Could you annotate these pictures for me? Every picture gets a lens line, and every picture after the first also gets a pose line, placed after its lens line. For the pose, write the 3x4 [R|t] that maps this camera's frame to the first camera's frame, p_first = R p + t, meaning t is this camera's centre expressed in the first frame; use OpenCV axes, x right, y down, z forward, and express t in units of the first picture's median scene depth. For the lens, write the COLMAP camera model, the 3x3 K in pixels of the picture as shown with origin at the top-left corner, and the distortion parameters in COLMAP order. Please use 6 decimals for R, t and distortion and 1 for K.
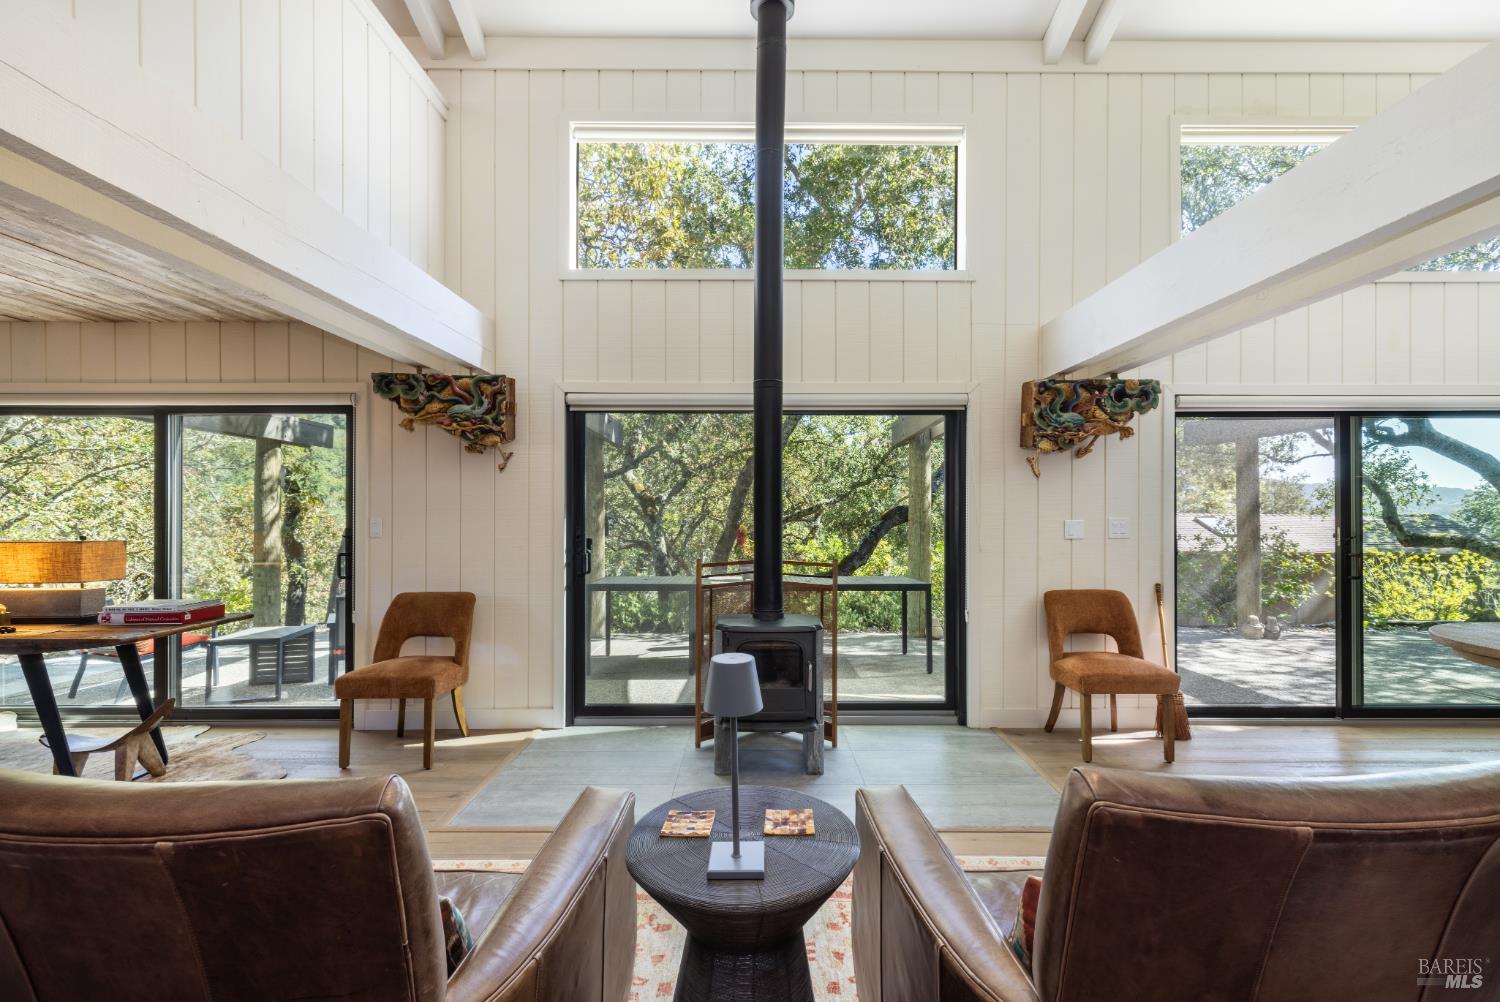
lens RADIAL K [[683.0, 0, 751.6], [0, 683.0, 509.8], [0, 0, 1]] dist [0.010396, -0.000824]
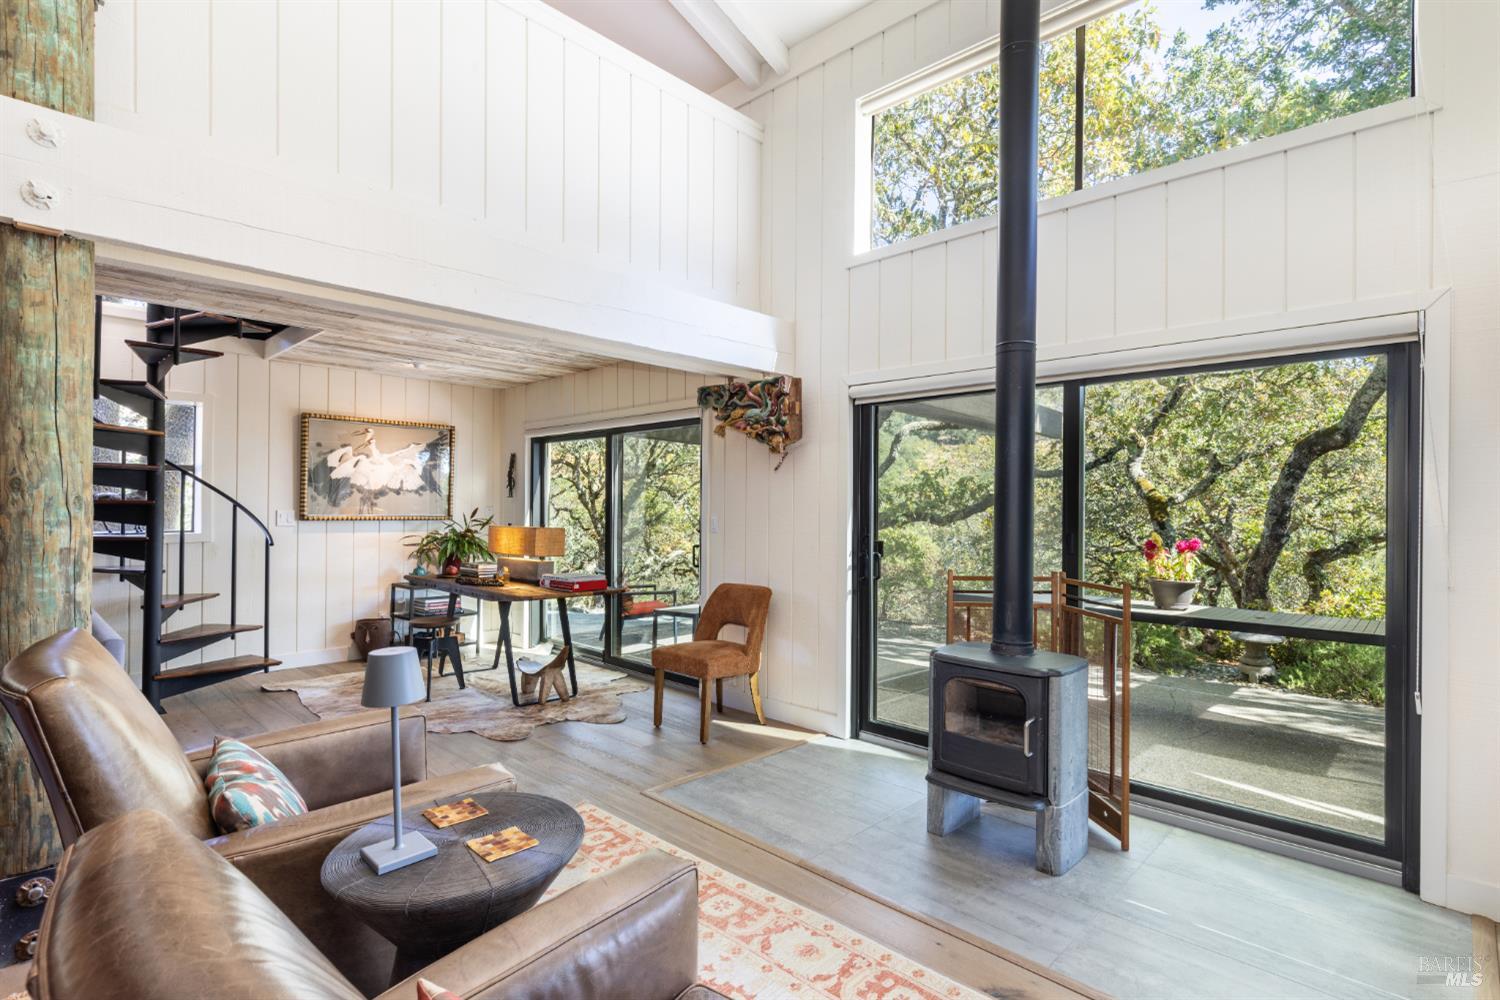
lens RADIAL K [[740.6, 0, 762.4], [0, 740.6, 505.0], [0, 0, 1]] dist [-0.004815, 0.001921]
pose [[0.715554, 0.005956, -0.698532, 0.377925], [-0.007743, 0.999970, 0.000594, -0.006064], [0.698514, 0.004984, 0.715579, 0.191012]]
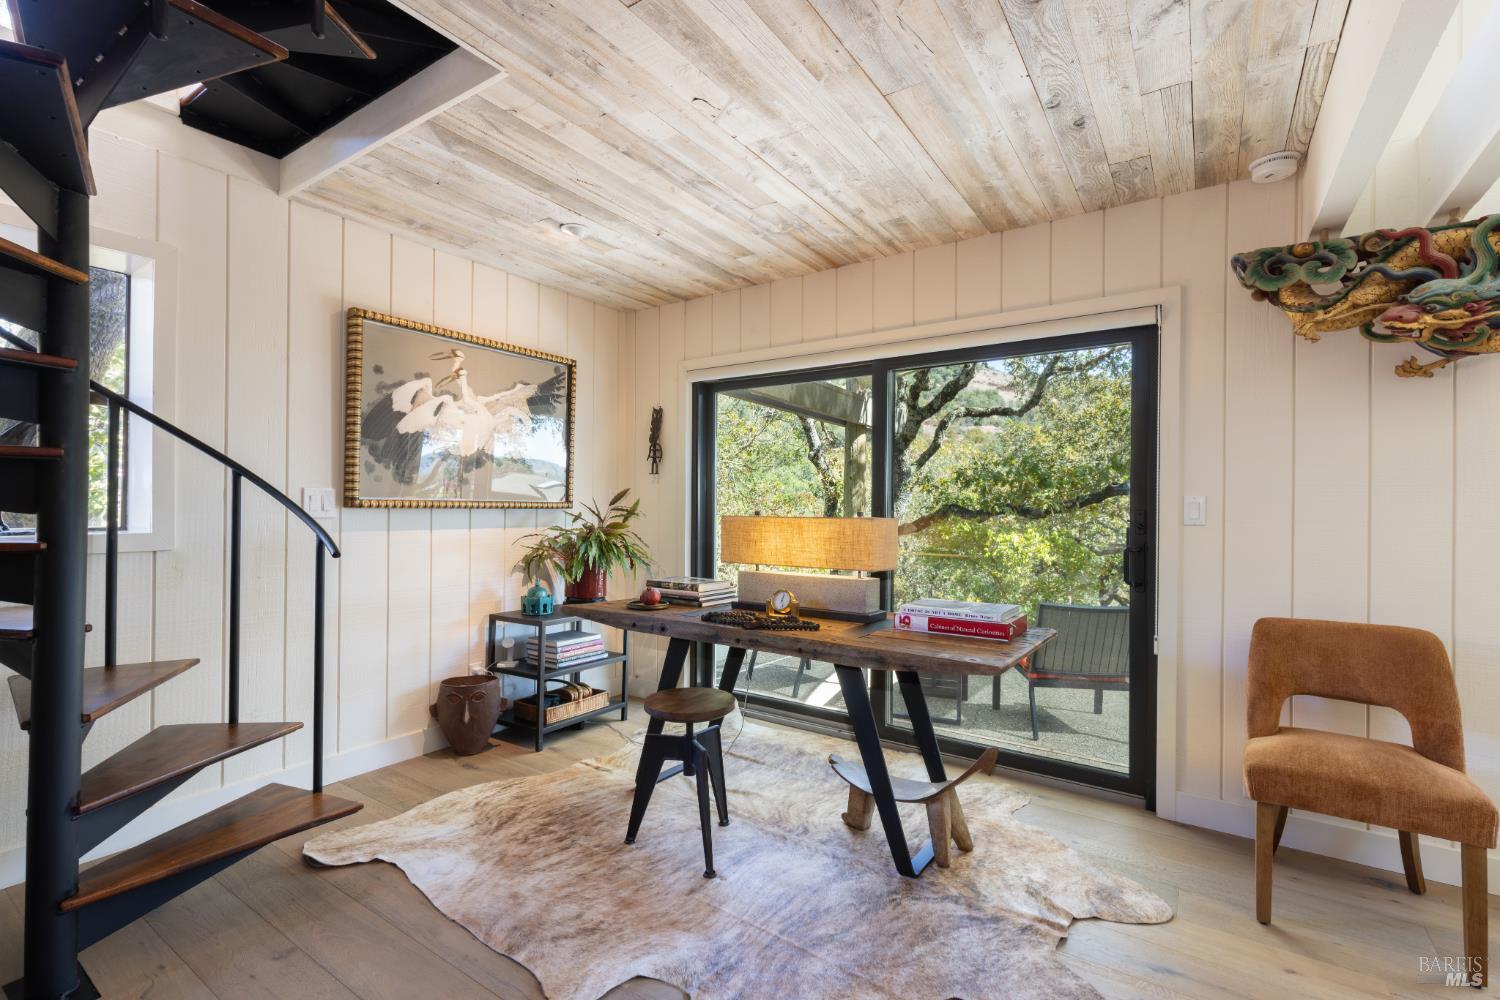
lens RADIAL K [[683.0, 0, 754.8], [0, 683.0, 507.2], [0, 0, 1]] dist [0.010396, -0.000824]
pose [[0.819178, 0.009578, -0.573460, -0.544443], [-0.009203, 0.999951, 0.003554, 0.026521], [0.573466, 0.002366, 0.819226, 0.251066]]
